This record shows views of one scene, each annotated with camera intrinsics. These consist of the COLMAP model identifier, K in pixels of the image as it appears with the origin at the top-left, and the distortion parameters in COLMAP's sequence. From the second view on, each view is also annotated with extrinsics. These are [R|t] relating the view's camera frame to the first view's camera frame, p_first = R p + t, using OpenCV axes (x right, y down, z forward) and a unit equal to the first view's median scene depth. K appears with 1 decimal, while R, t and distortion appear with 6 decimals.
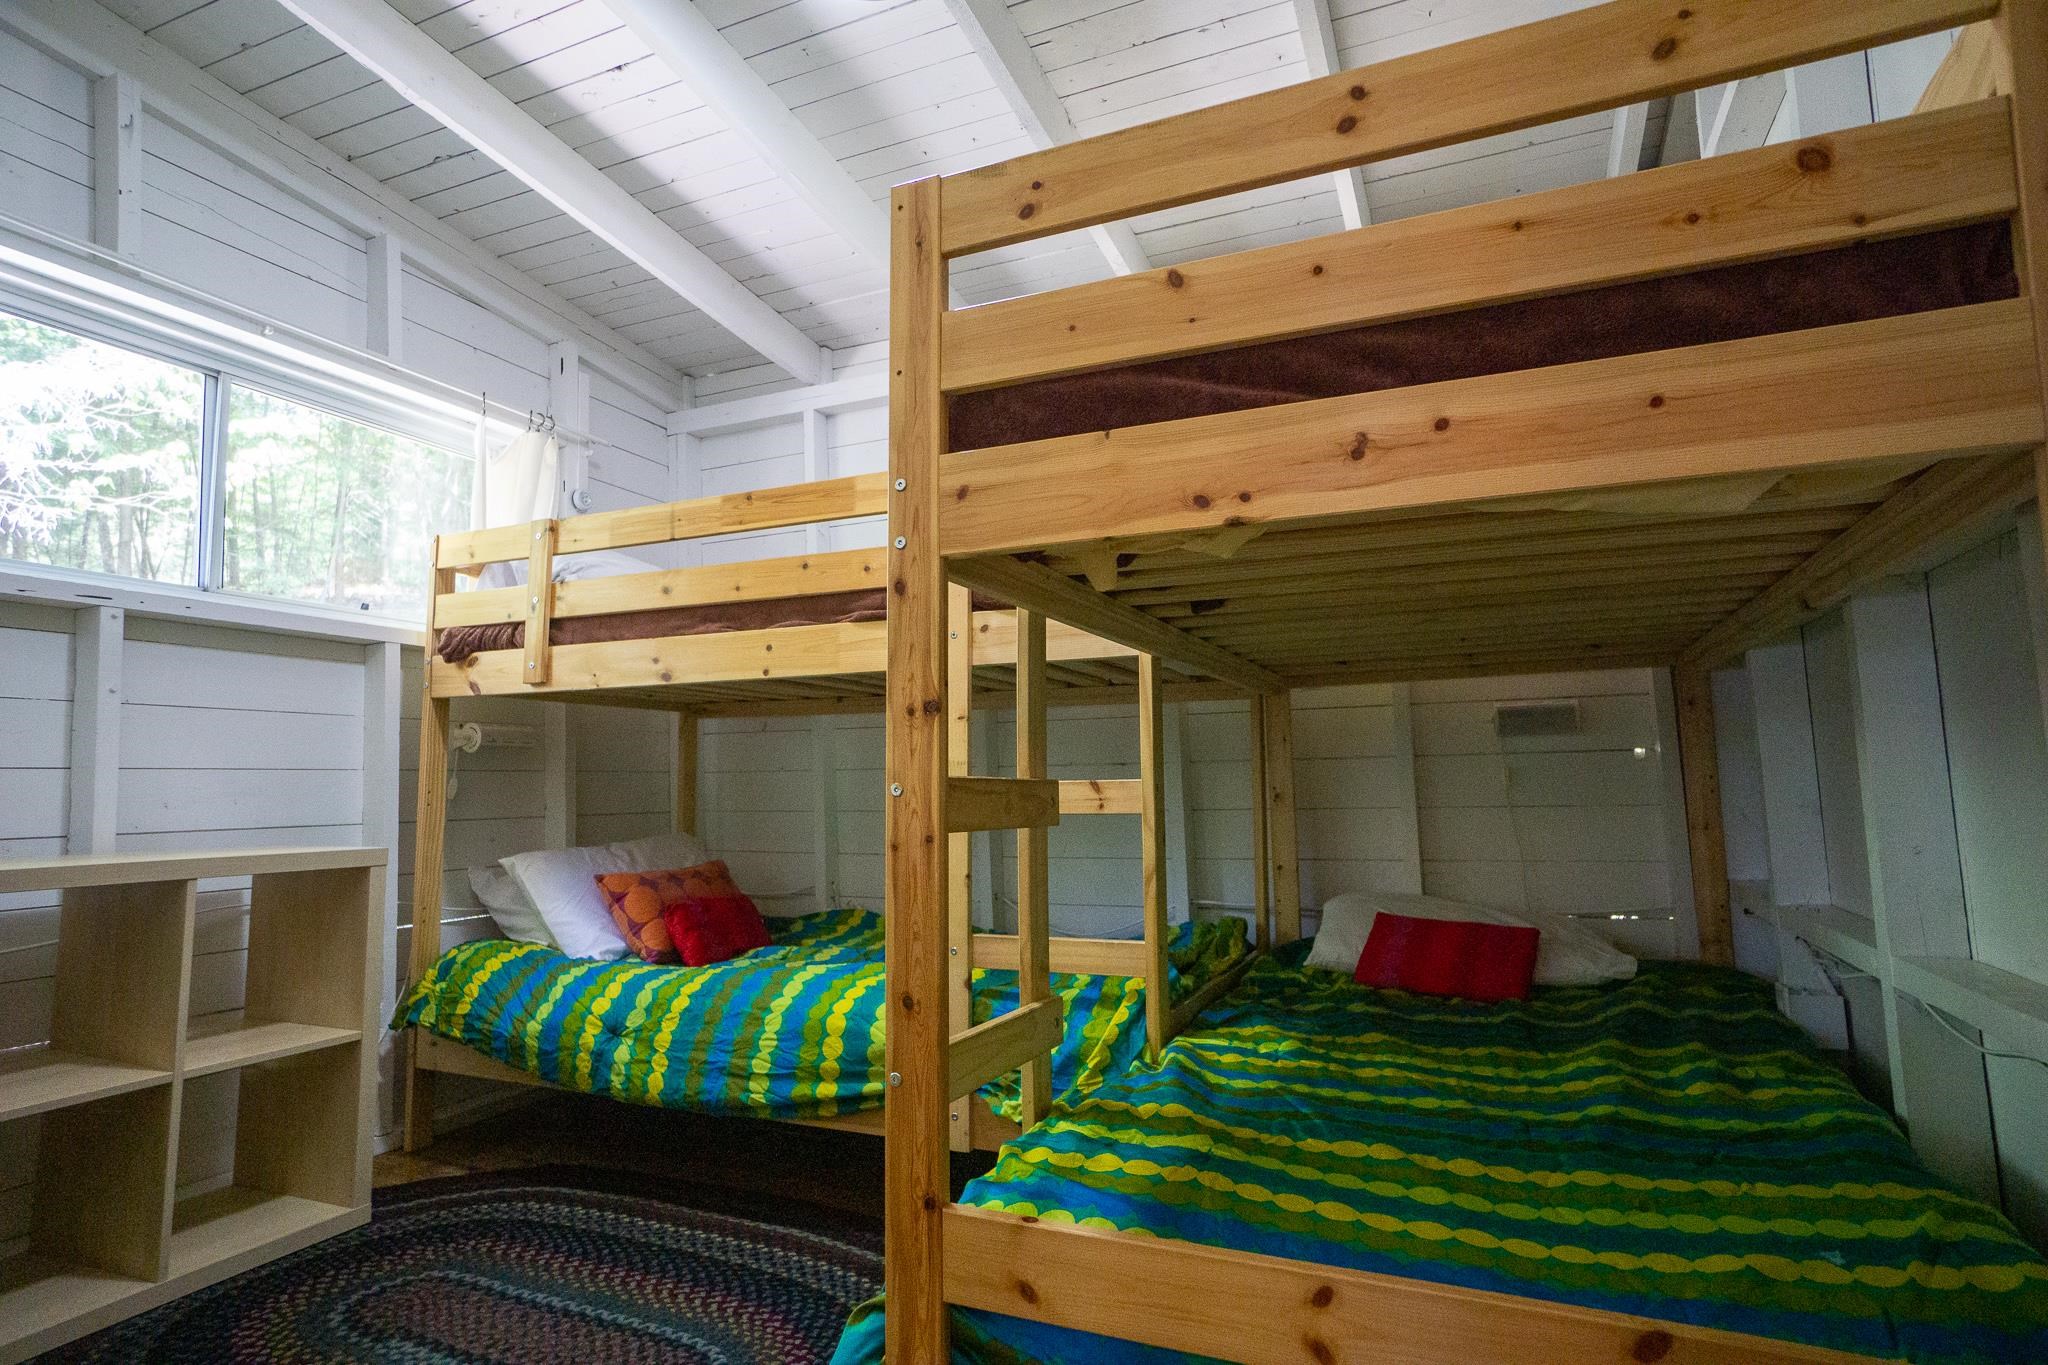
lens RADIAL K [[1058.1, 0, 1024.0], [0, 1058.1, 682.5], [0, 0, 1]] dist [-0.047539, 0.026141]
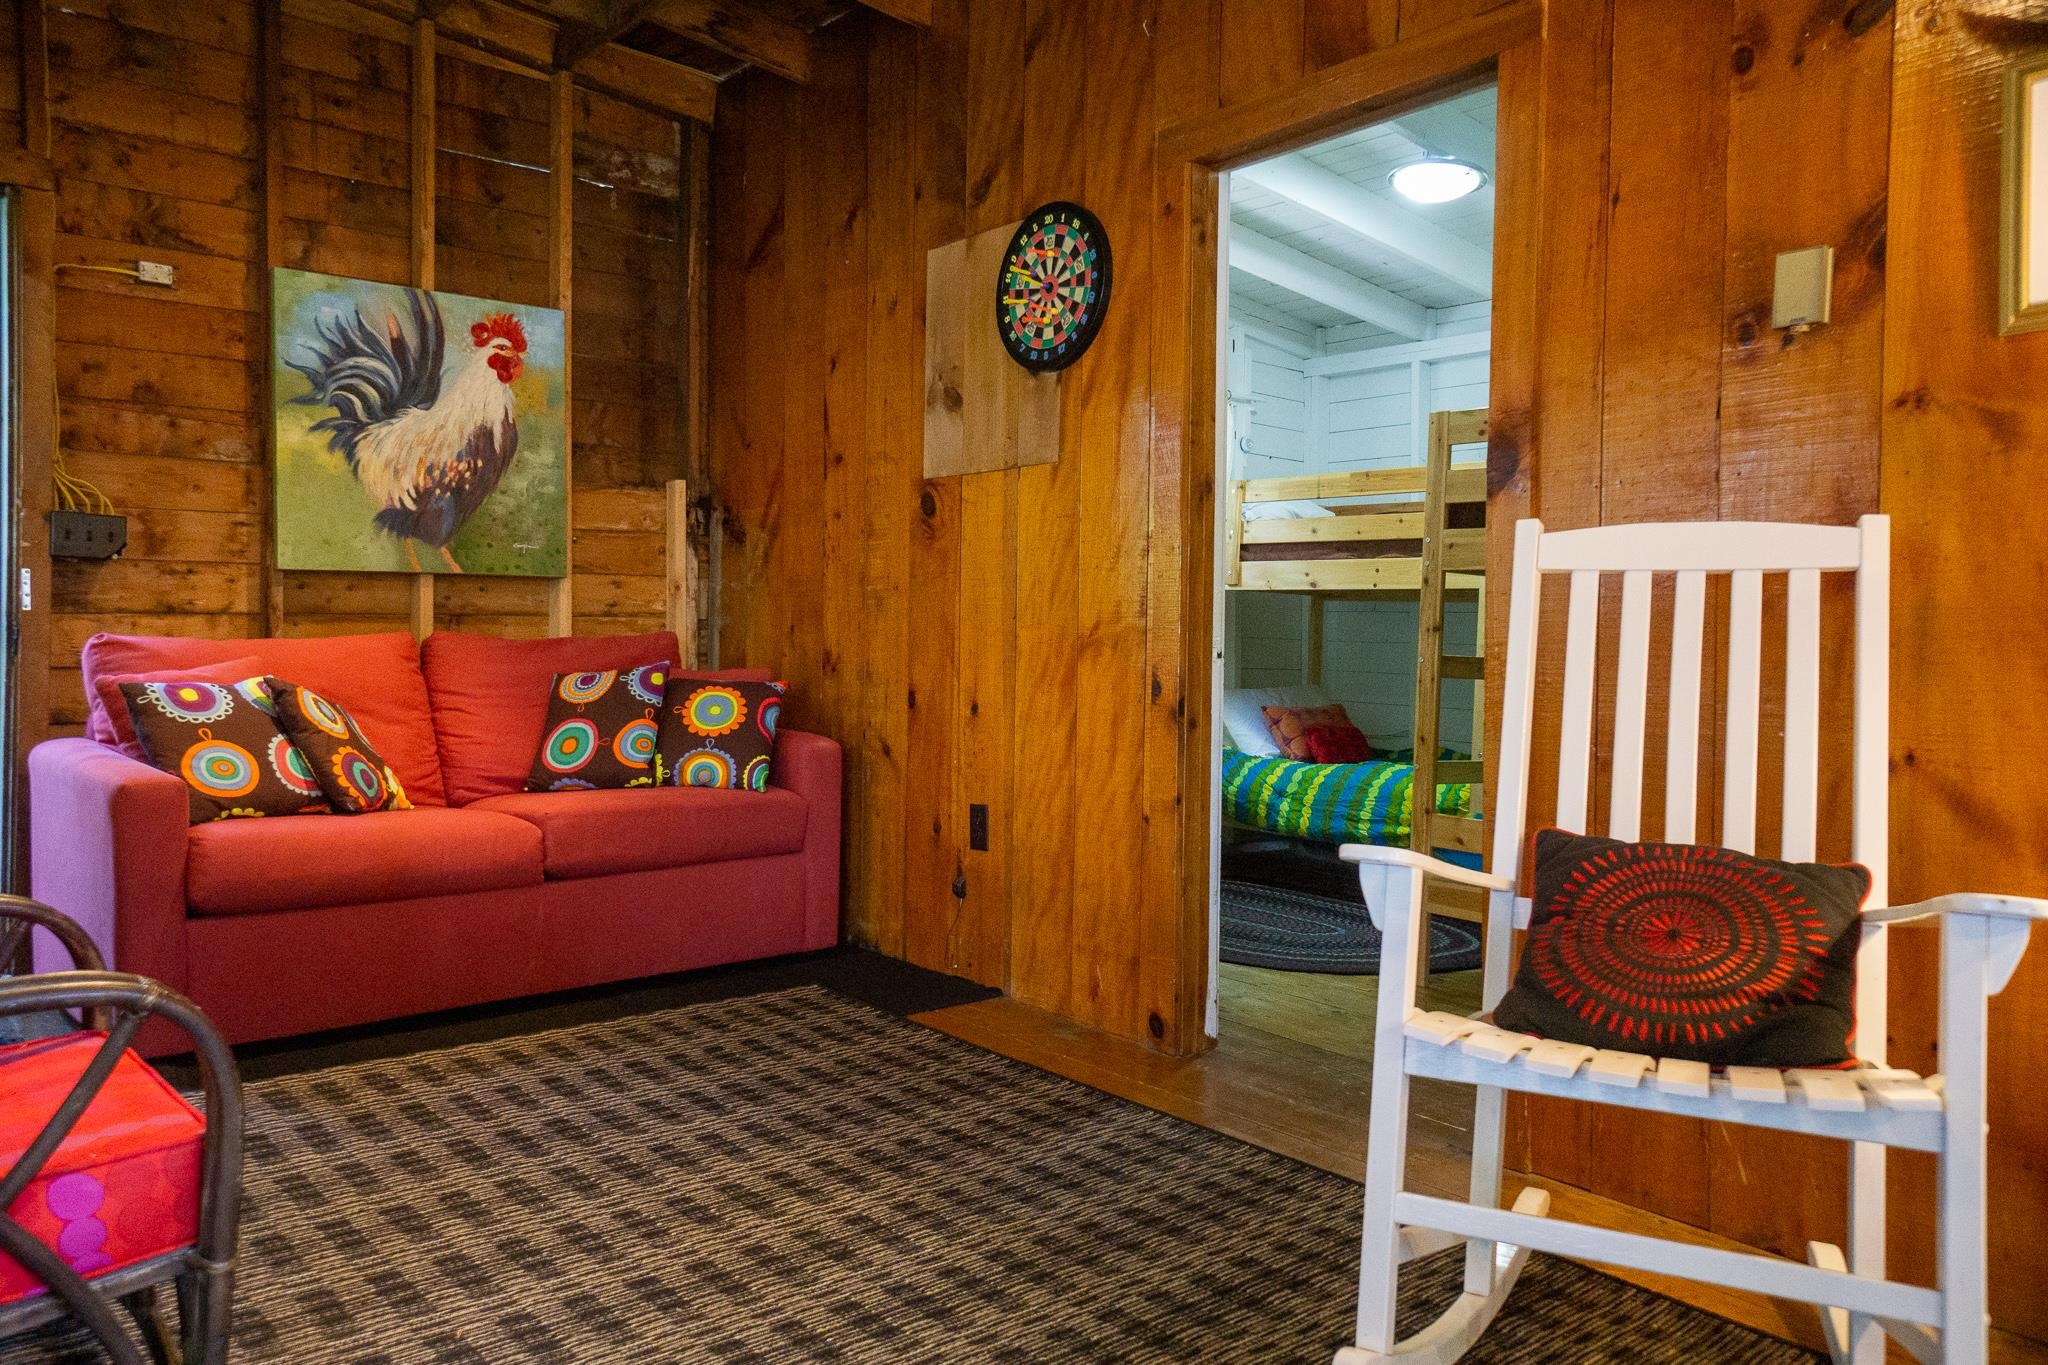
lens RADIAL K [[1506.0, 0, 1024.0], [0, 1506.0, 682.5], [0, 0, 1]] dist [0.049858, -0.000720]
pose [[0.890936, 0.051293, -0.451224, 0.324626], [0.003731, 0.992741, 0.120217, -0.138676], [0.454114, -0.108789, 0.884277, -1.293052]]
